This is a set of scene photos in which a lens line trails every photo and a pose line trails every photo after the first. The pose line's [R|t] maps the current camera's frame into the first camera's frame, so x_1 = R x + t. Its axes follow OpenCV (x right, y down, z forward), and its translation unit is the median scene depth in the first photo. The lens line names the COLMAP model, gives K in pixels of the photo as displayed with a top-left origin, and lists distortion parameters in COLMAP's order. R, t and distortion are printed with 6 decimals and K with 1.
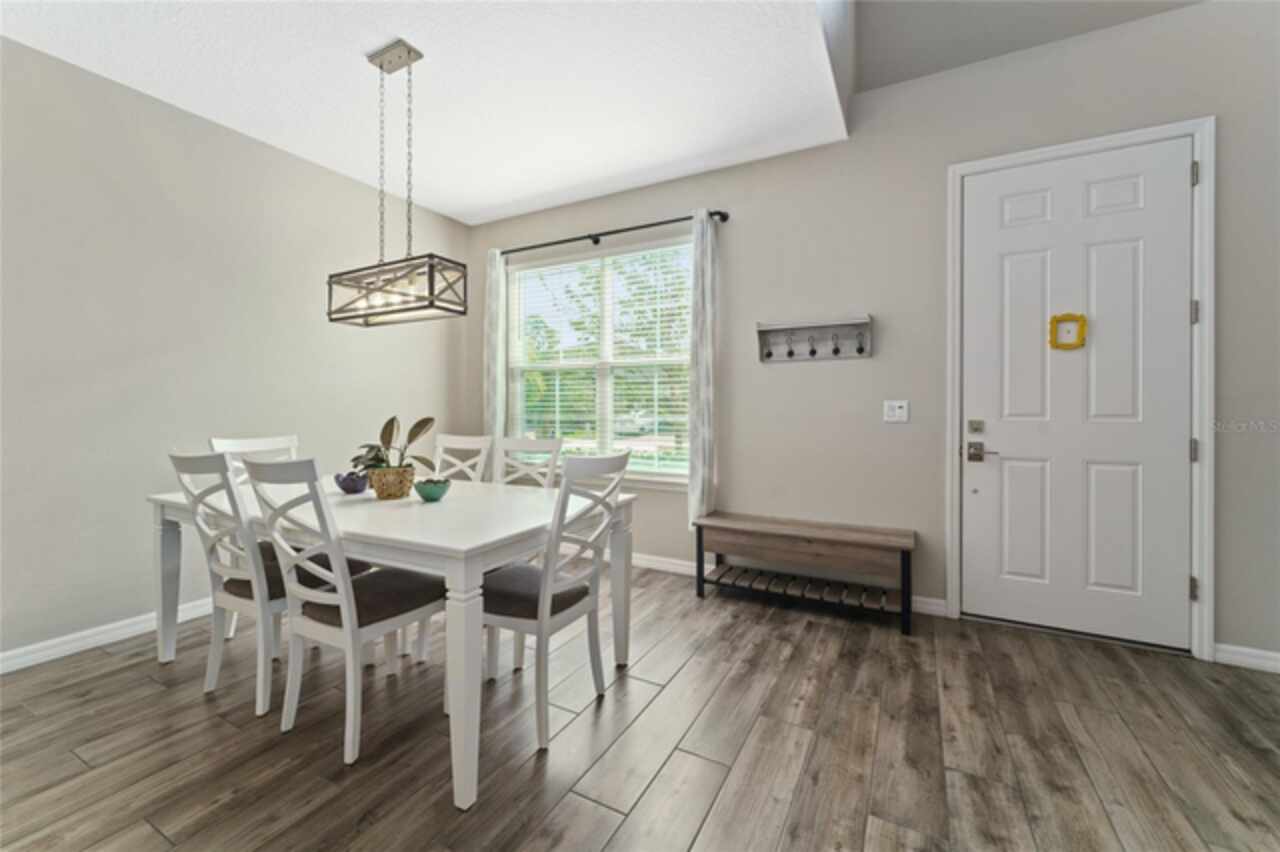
lens RADIAL K [[503.1, 0, 641.9], [0, 503.1, 415.2], [0, 0, 1]] dist [0.000403, -0.000152]
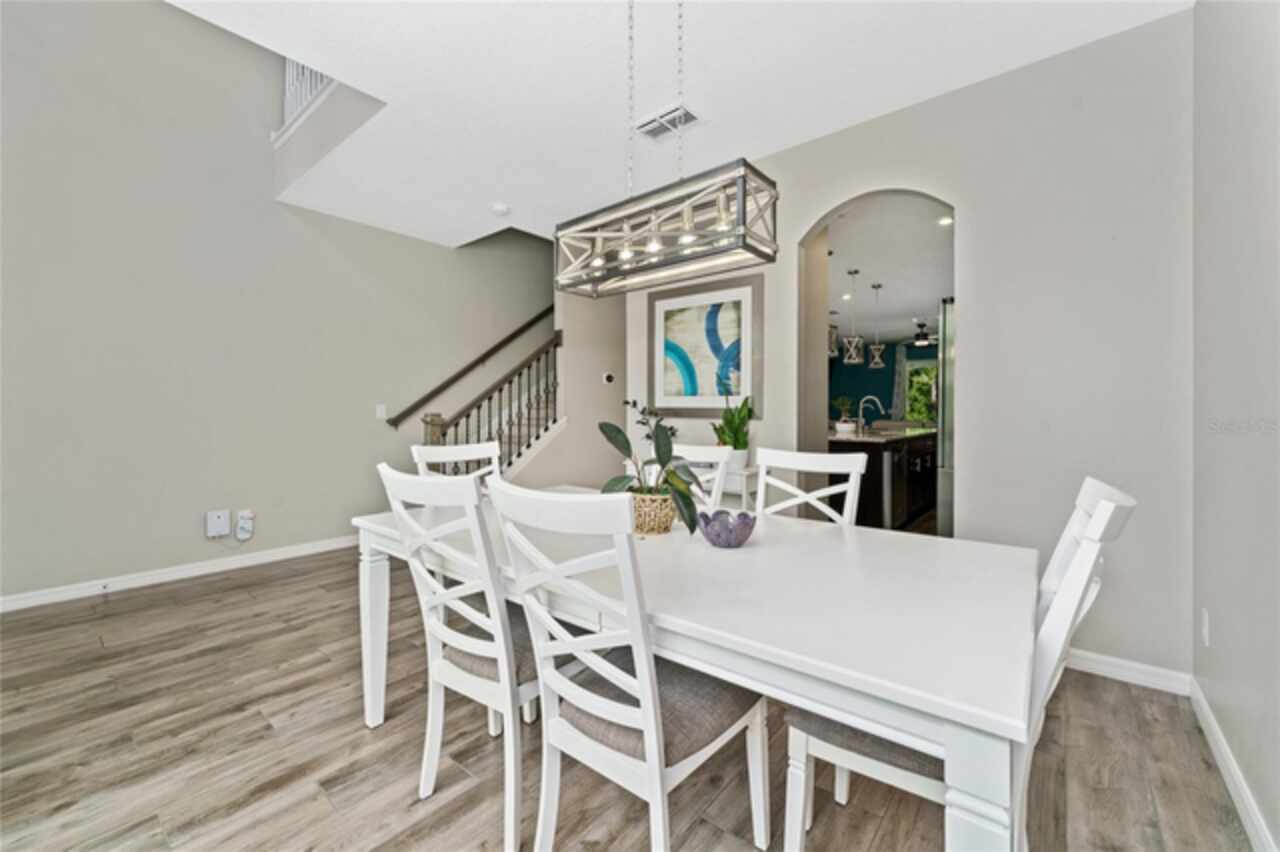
lens RADIAL K [[503.1, 0, 639.7], [0, 503.1, 418.1], [0, 0, 1]] dist [0.000403, -0.000152]
pose [[-0.981354, -0.008292, 0.192031, -0.642829], [-0.005840, 0.999894, 0.013336, -0.018114], [-0.192121, 0.011966, -0.981298, 1.790640]]
